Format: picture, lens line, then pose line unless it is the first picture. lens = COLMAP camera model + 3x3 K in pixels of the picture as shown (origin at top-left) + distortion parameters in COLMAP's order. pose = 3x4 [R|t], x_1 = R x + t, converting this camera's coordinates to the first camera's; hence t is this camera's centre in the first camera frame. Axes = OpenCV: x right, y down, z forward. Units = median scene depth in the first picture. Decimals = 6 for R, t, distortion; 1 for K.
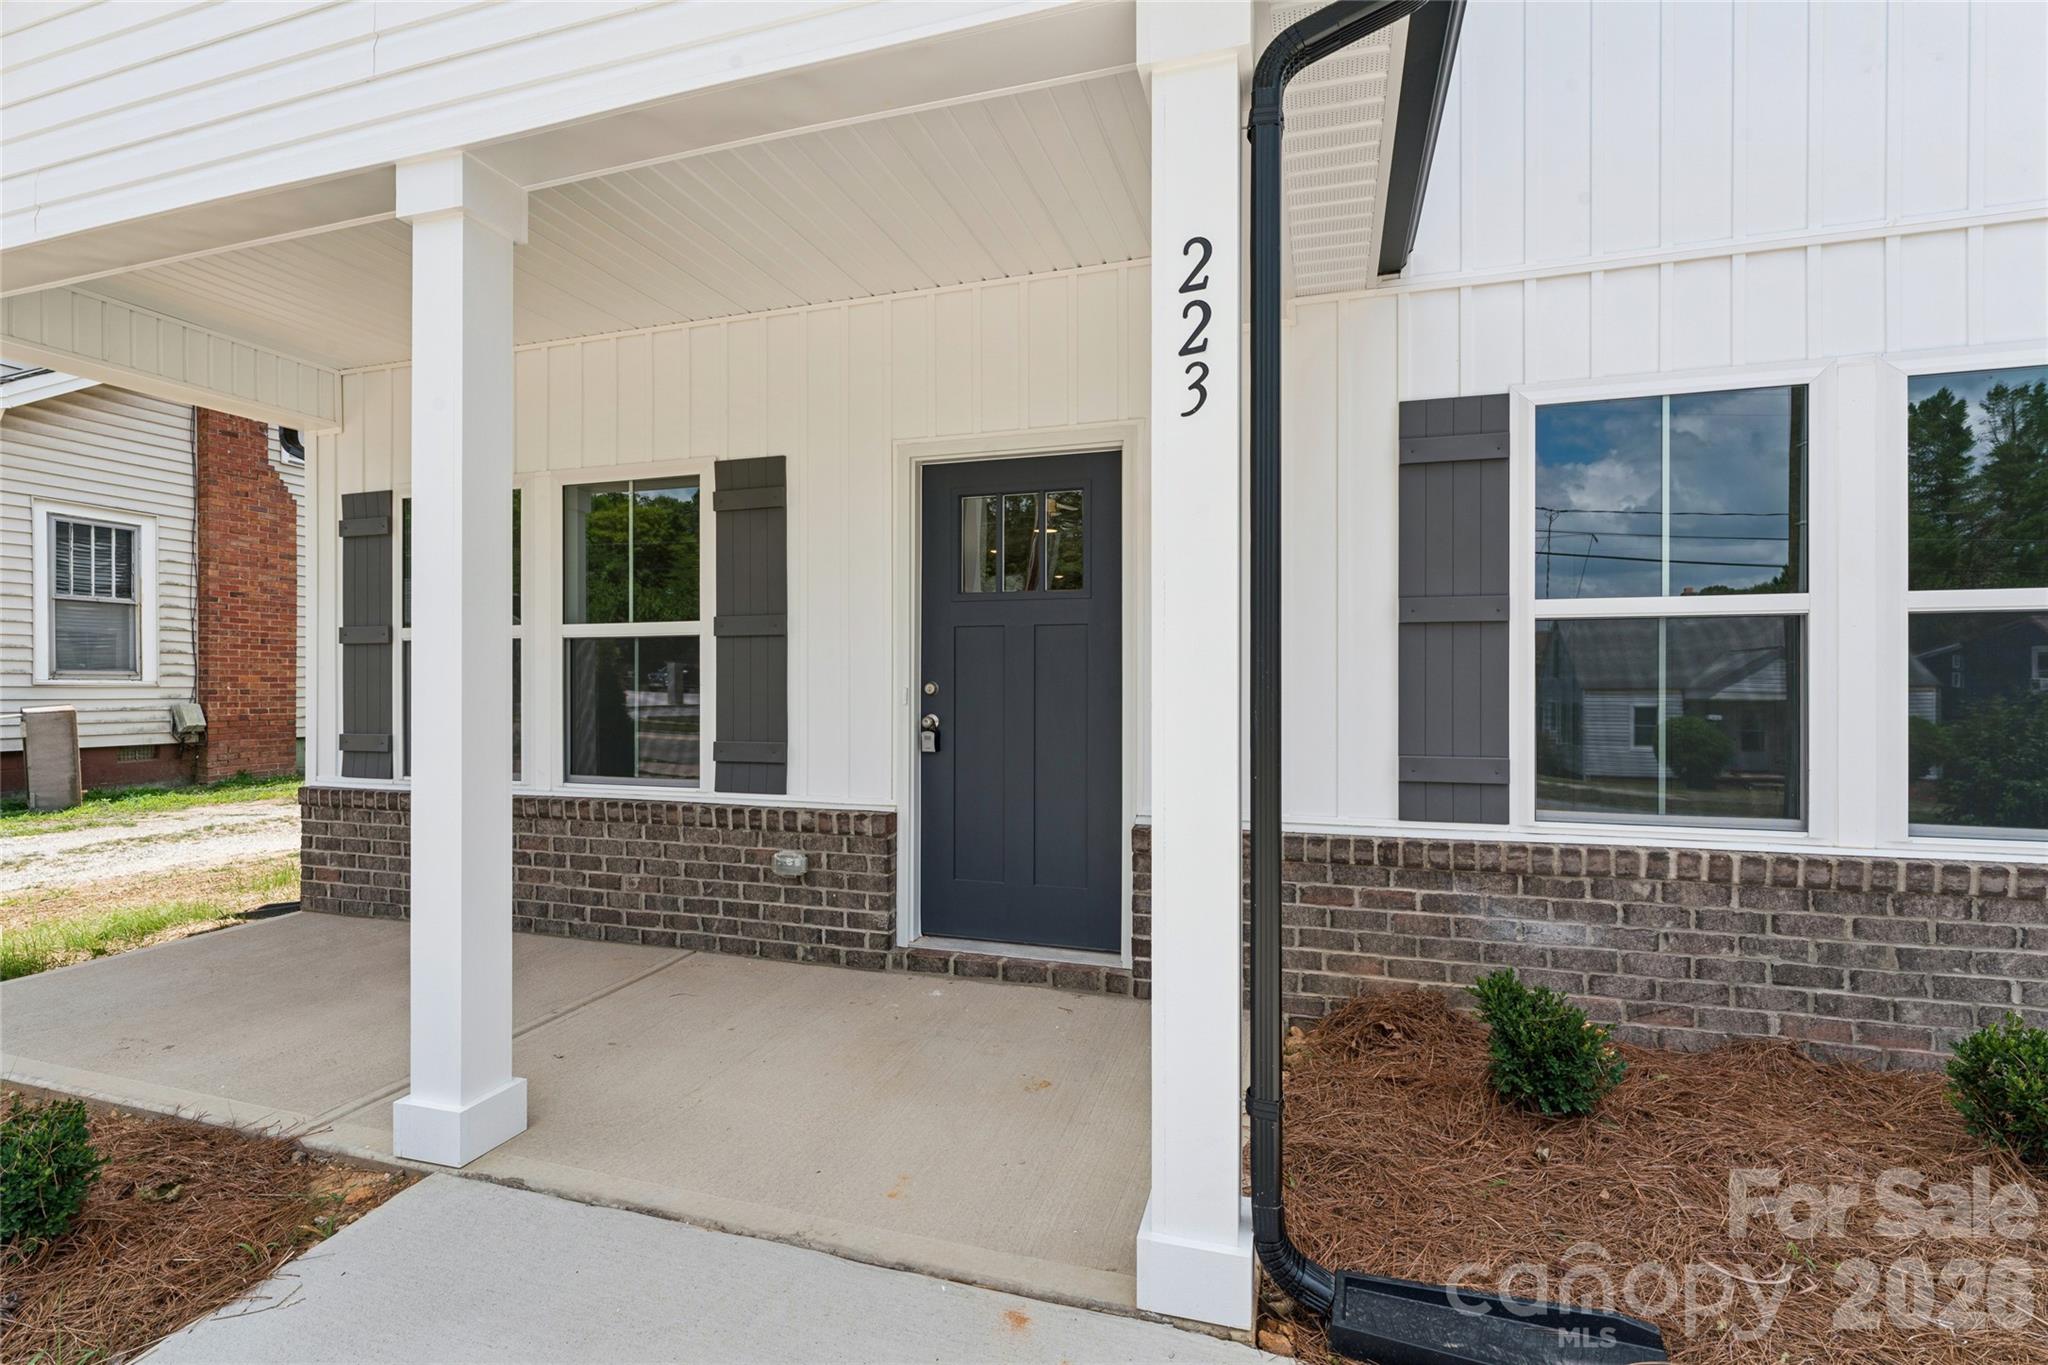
lens RADIAL K [[950.9, 0, 1039.7], [0, 950.9, 593.0], [0, 0, 1]] dist [0.000084, 0.000403]
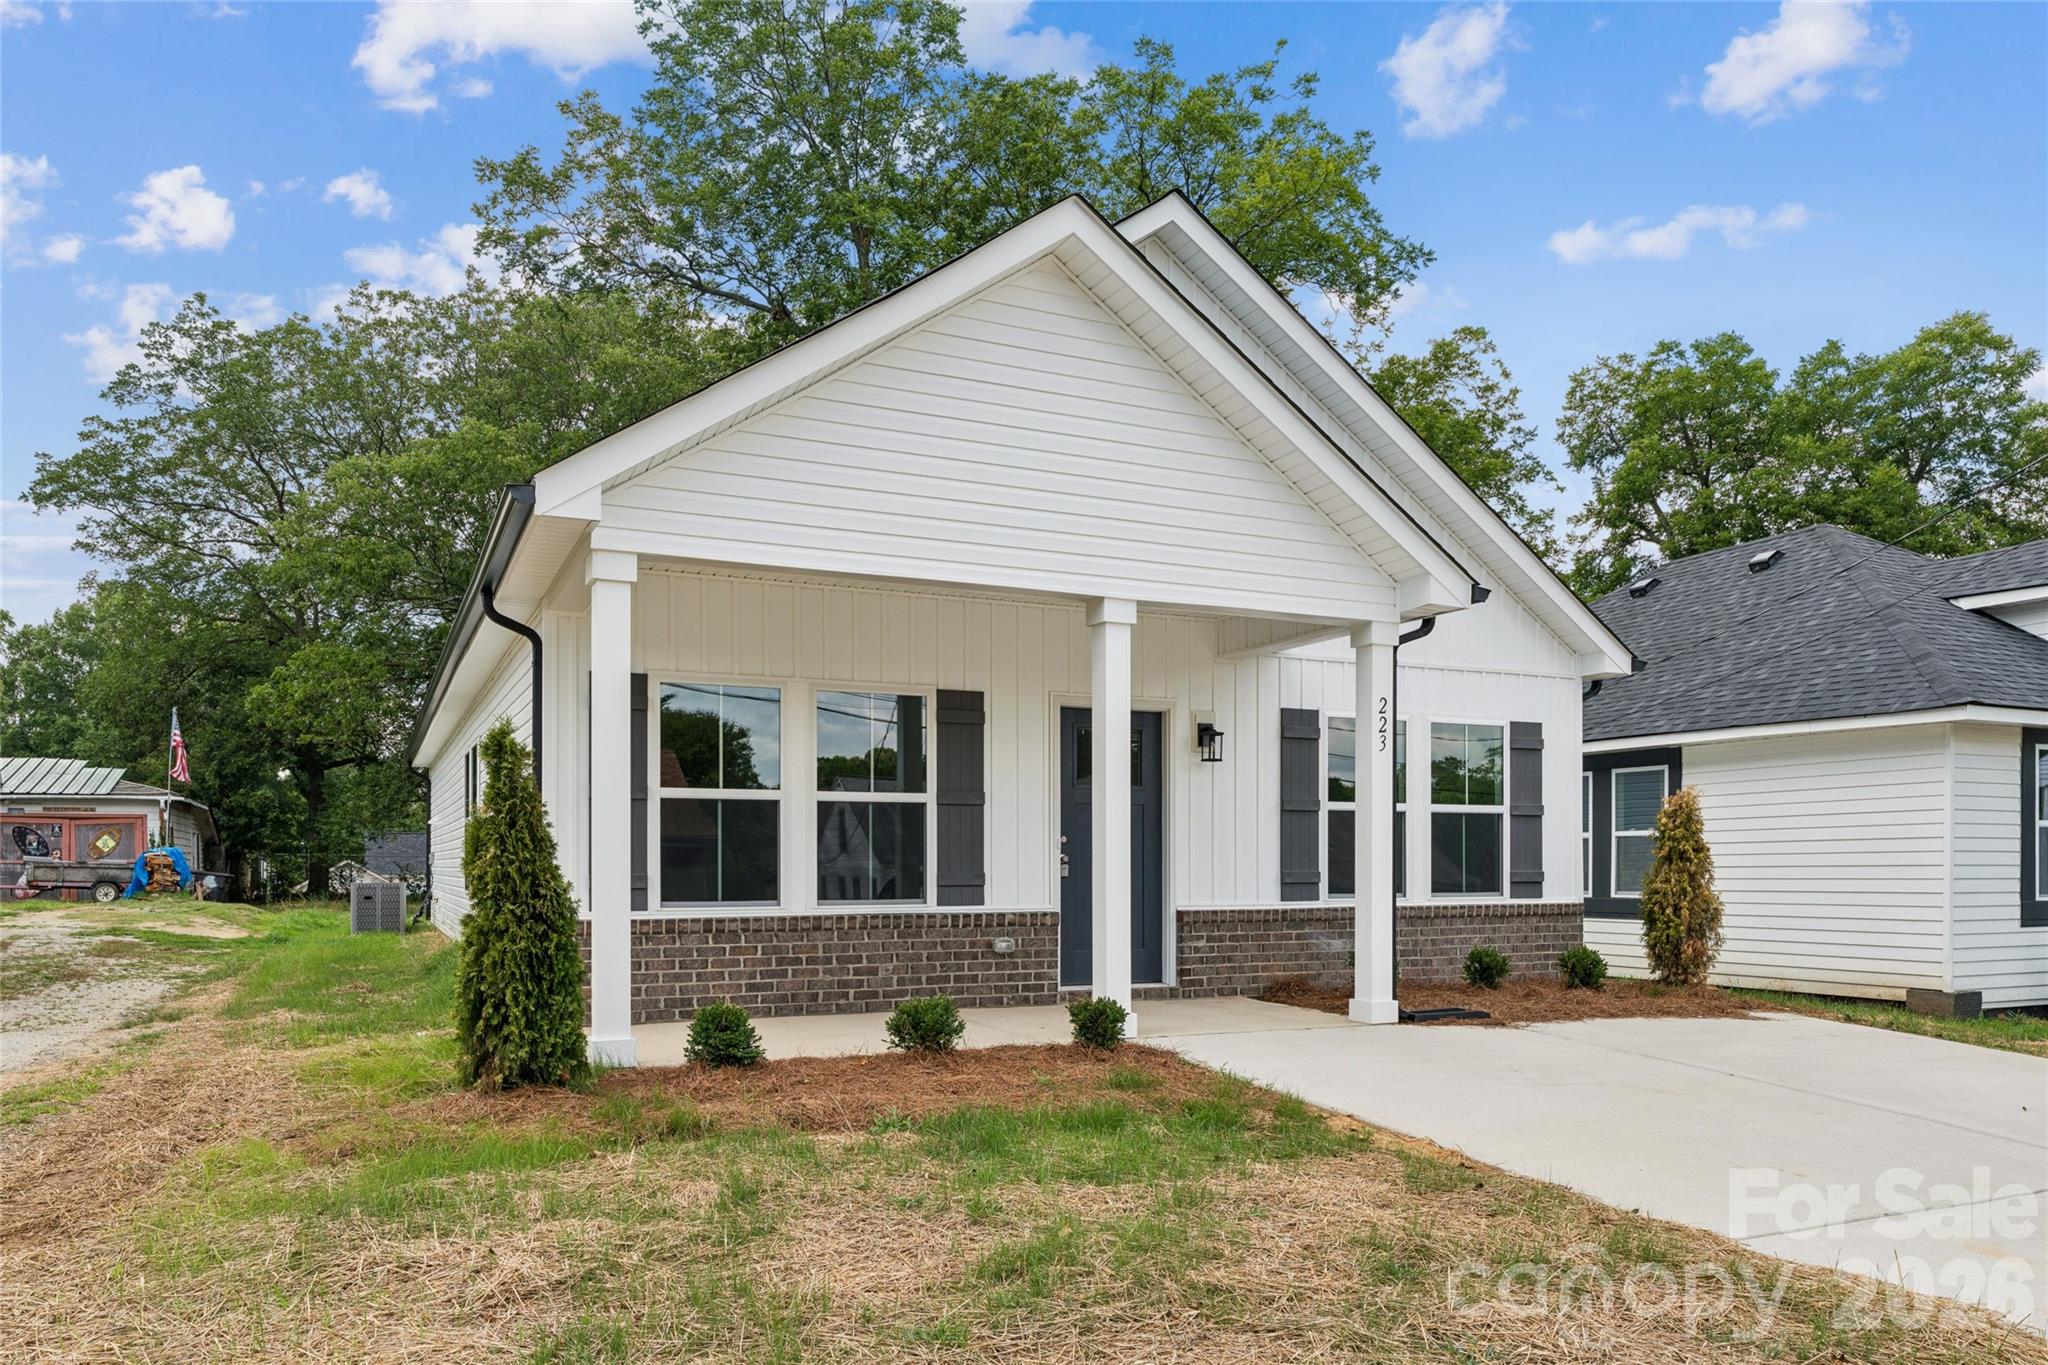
lens RADIAL K [[1361.7, 0, 1025.4], [0, 1361.7, 598.6], [0, 0, 1]] dist [0.000847, 0.001531]
pose [[0.739333, 0.128358, 0.660992, -1.838105], [-0.059991, 0.990315, -0.125209, -0.017637], [-0.670662, 0.052918, 0.739873, -0.790756]]
